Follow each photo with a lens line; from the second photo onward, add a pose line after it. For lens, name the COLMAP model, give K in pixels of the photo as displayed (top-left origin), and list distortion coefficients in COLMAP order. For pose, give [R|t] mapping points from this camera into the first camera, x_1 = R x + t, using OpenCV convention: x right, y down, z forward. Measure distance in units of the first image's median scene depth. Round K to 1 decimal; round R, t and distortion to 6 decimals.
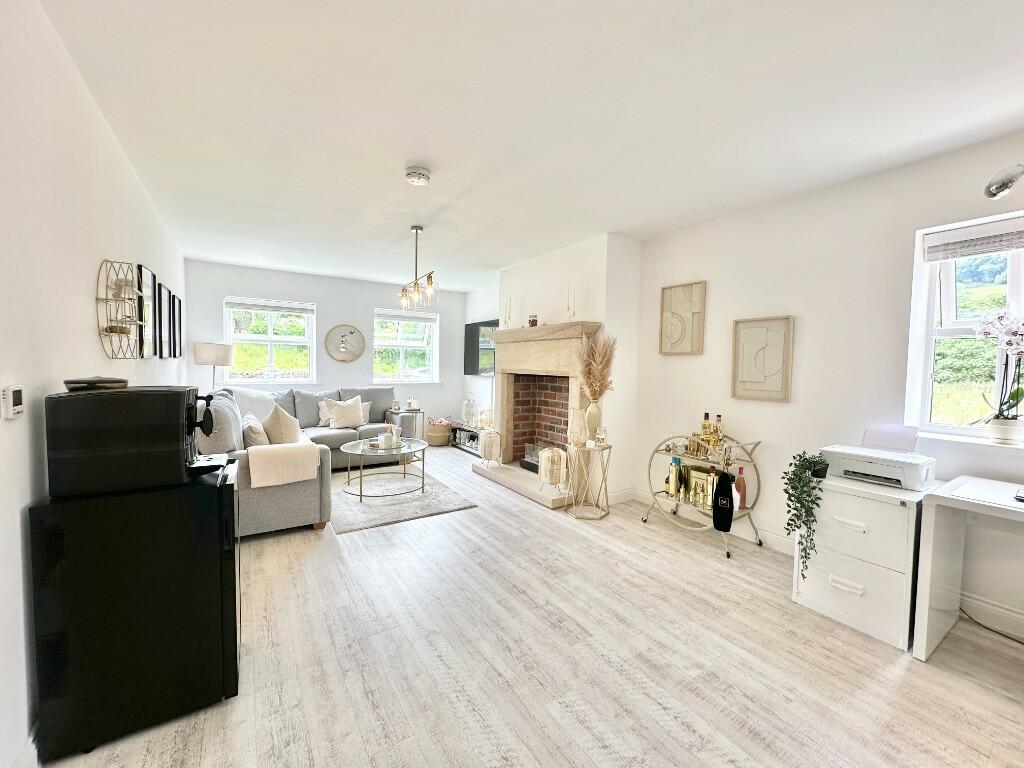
lens RADIAL K [[414.1, 0, 513.5], [0, 414.1, 382.8], [0, 0, 1]] dist [-0.001070, -0.000015]
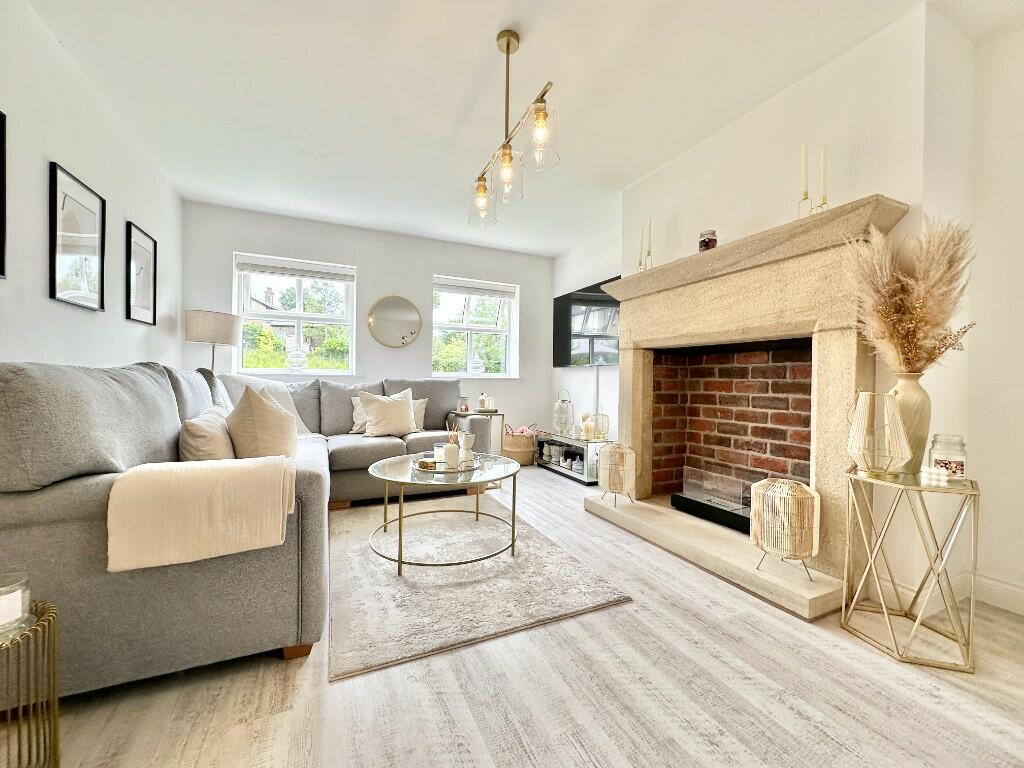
lens RADIAL K [[414.1, 0, 510.9], [0, 414.1, 383.9], [0, 0, 1]] dist [-0.001070, -0.000015]
pose [[0.988604, -0.005242, -0.150451, -0.127488], [-0.000689, 0.999226, -0.039342, 0.058295], [0.150541, 0.038998, 0.987834, 0.420885]]
